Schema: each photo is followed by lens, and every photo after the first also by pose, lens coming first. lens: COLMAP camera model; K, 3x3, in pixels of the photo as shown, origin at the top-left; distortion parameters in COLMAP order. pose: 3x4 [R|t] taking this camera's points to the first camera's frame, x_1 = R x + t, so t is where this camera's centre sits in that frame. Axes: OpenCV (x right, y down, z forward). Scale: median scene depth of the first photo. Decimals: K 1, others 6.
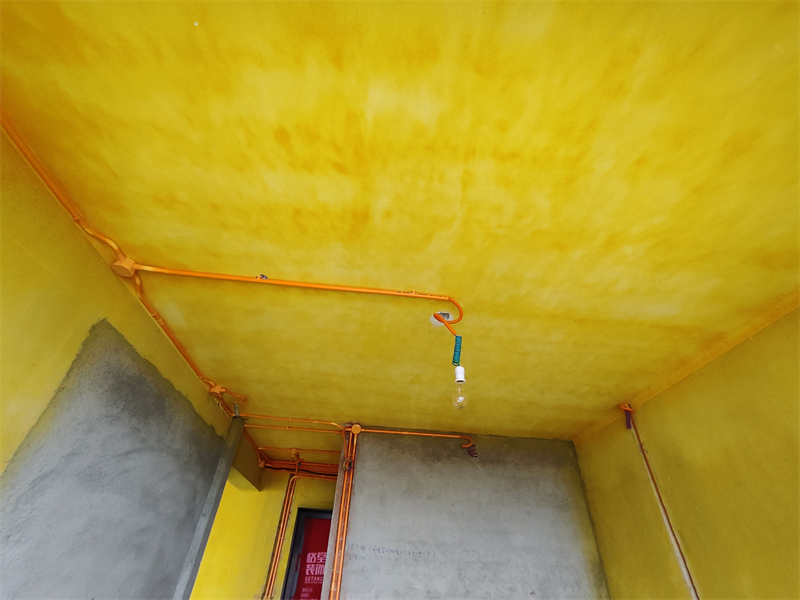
lens RADIAL K [[361.7, 0, 401.3], [0, 361.7, 313.3], [0, 0, 1]] dist [-0.005294, 0.004669]
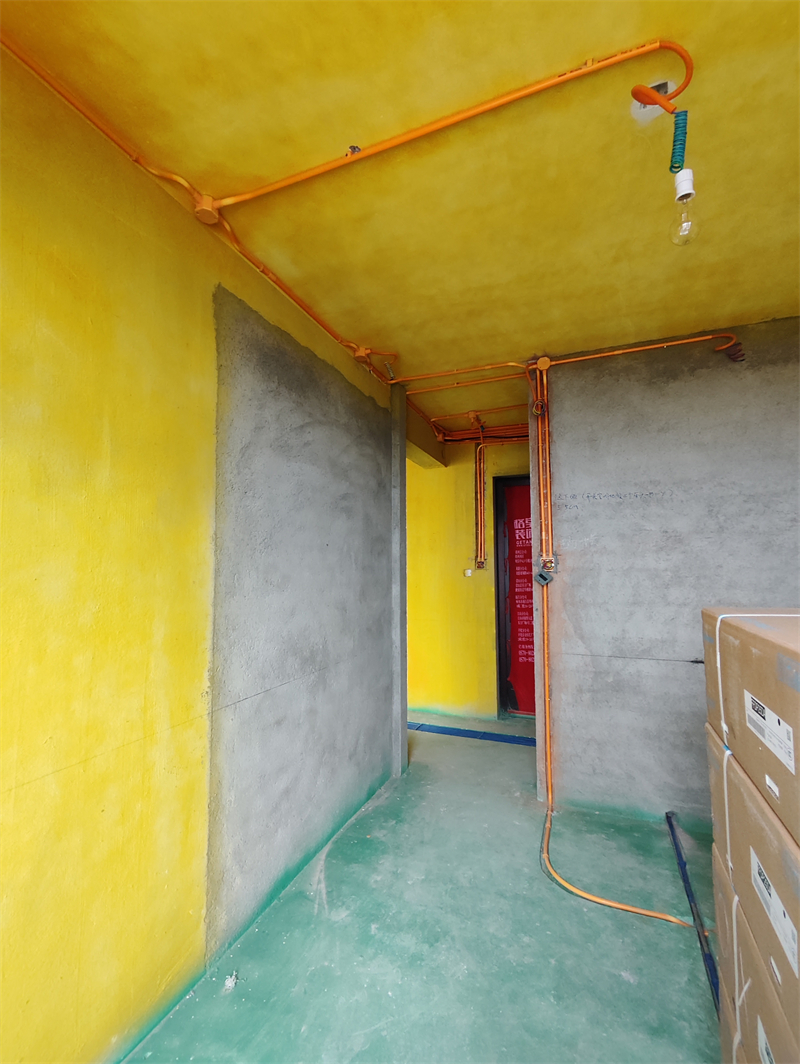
lens RADIAL K [[481.1, 0, 386.2], [0, 481.1, 533.6], [0, 0, 1]] dist [-0.005294, 0.004669]
pose [[0.878872, -0.081176, -0.470100, 0.033447], [0.319299, 0.832242, 0.453234, 0.079269], [0.354445, -0.548437, 0.757354, -0.060558]]
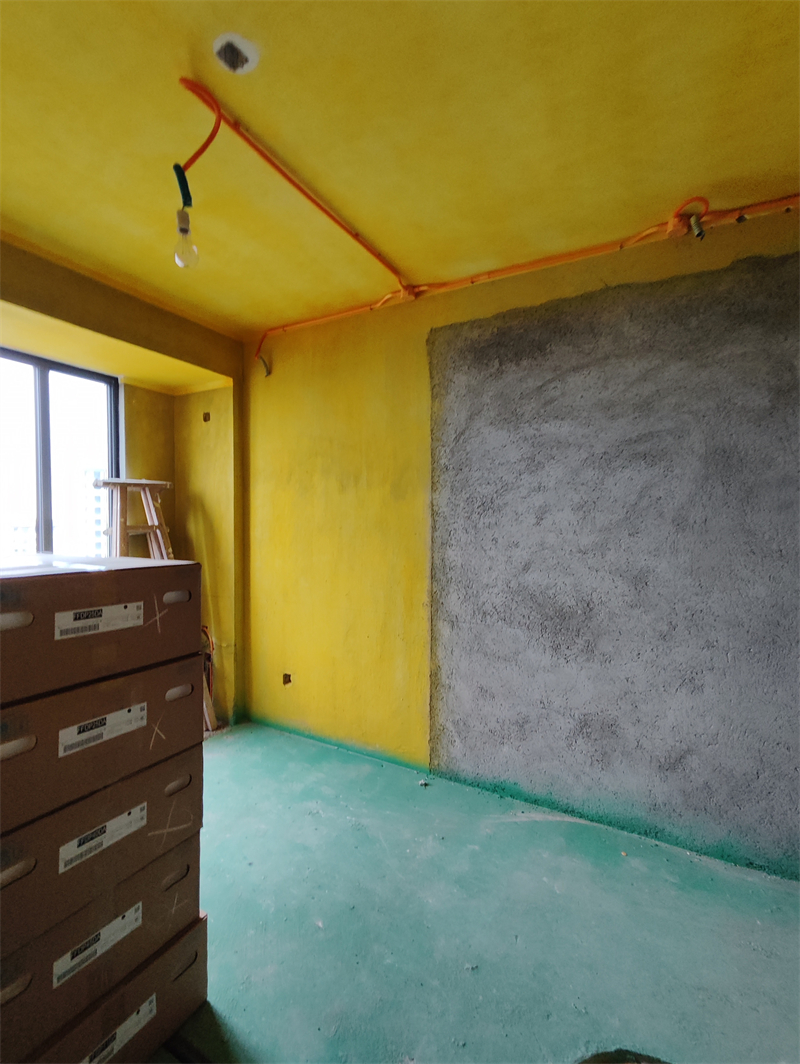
lens RADIAL K [[481.1, 0, 384.6], [0, 481.1, 535.9], [0, 0, 1]] dist [-0.005294, 0.004669]
pose [[-0.574828, -0.023310, -0.817942, 0.430397], [0.463107, 0.814833, -0.348681, 0.741181], [0.674614, -0.579227, -0.457594, 0.811575]]
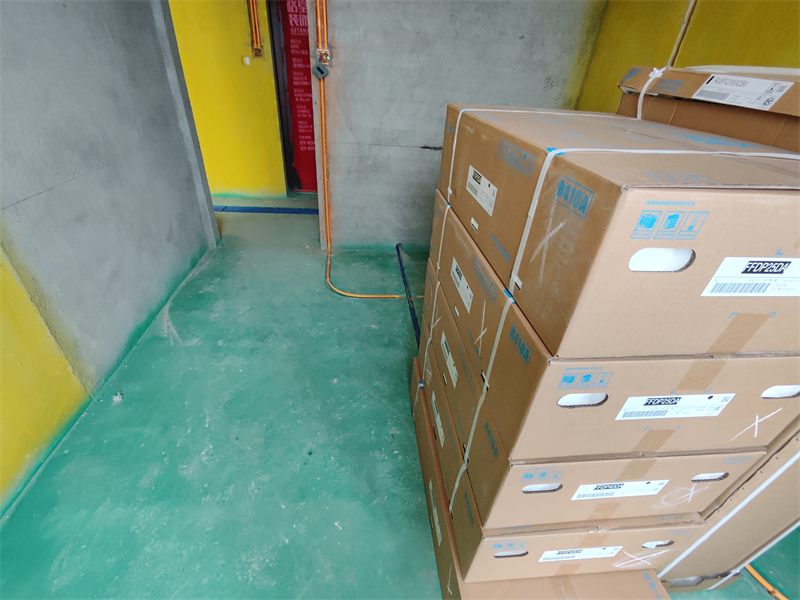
lens RADIAL K [[361.7, 0, 401.9], [0, 361.7, 311.5], [0, 0, 1]] dist [-0.005294, 0.004669]
pose [[0.999441, 0.006233, 0.032833, 0.004488], [-0.033055, 0.328921, 0.943779, 0.097550], [-0.004917, -0.944337, 0.328944, -0.046033]]
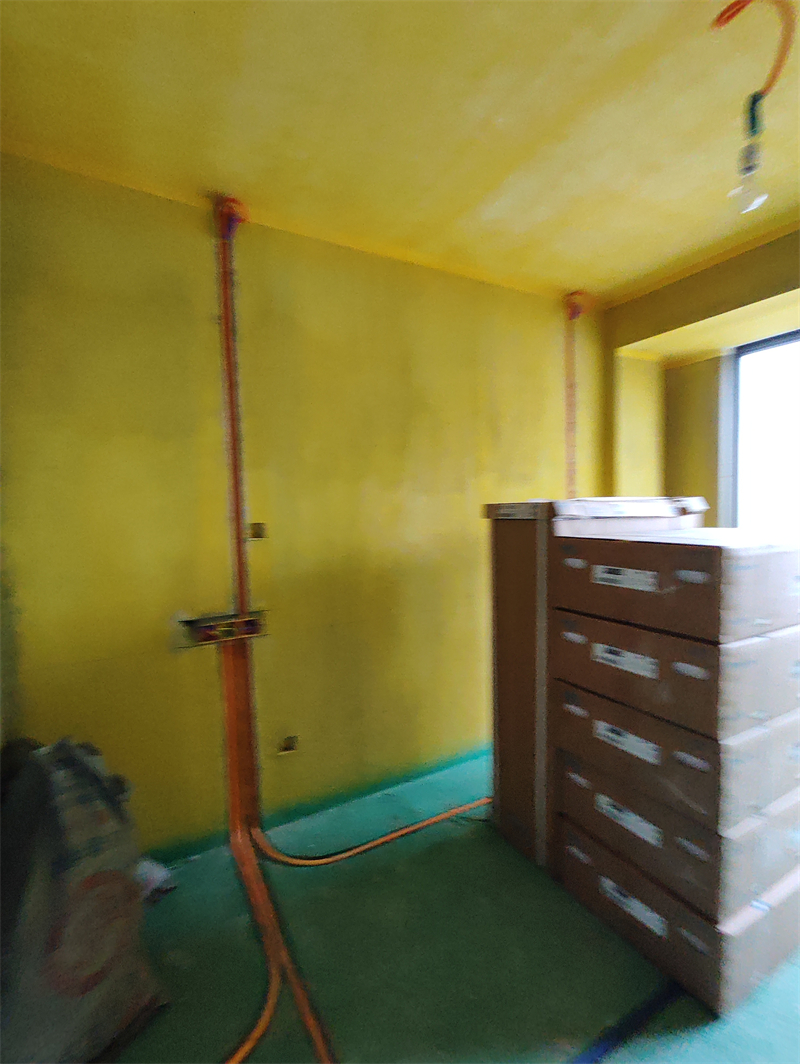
lens RADIAL K [[481.1, 0, 381.8], [0, 481.1, 535.9], [0, 0, 1]] dist [-0.005294, 0.004669]
pose [[-0.388560, -0.081602, 0.917803, -0.258120], [-0.543751, 0.824450, -0.156900, 0.738548], [-0.743879, -0.560021, -0.364719, 0.852076]]
